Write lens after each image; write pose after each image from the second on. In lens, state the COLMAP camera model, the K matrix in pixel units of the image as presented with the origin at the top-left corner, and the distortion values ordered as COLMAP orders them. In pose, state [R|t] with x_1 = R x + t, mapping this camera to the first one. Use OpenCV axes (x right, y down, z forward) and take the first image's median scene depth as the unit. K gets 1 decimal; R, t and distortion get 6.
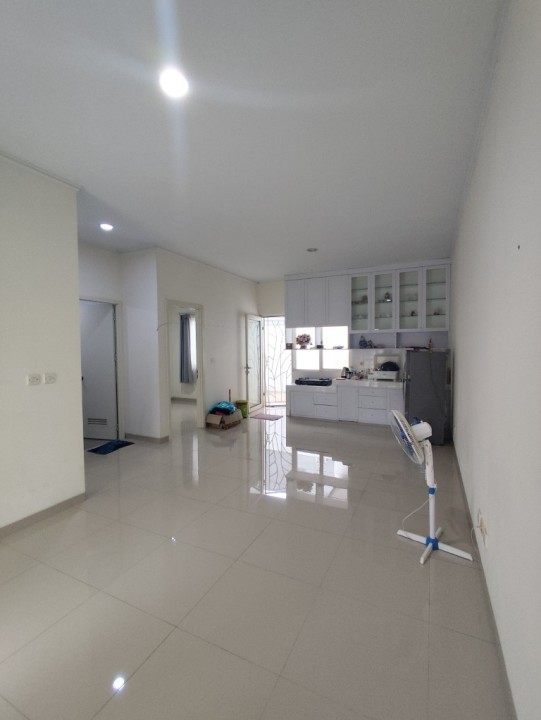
lens RADIAL K [[333.5, 0, 267.7], [0, 333.5, 356.2], [0, 0, 1]] dist [-0.001206, -0.001016]
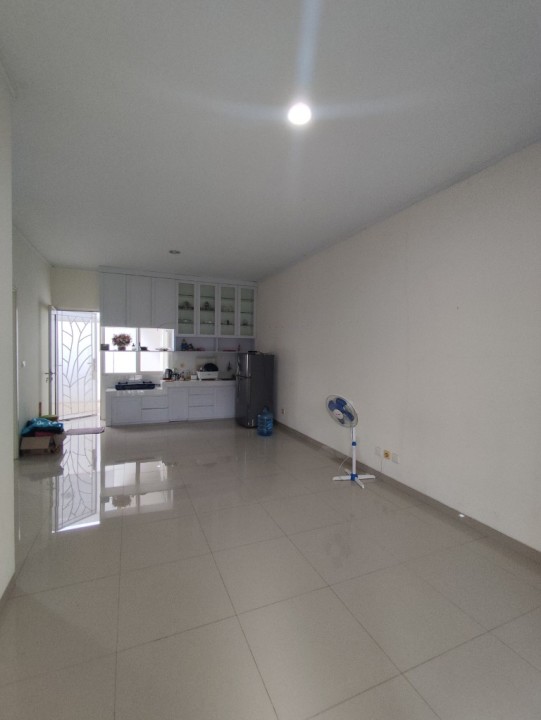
lens RADIAL K [[333.5, 0, 267.9], [0, 333.5, 356.5], [0, 0, 1]] dist [-0.001206, -0.001016]
pose [[0.643518, 0.003625, 0.765422, -0.353632], [0.004467, 0.999954, -0.008492, 0.004277], [-0.765418, 0.008884, 0.643472, 0.113420]]
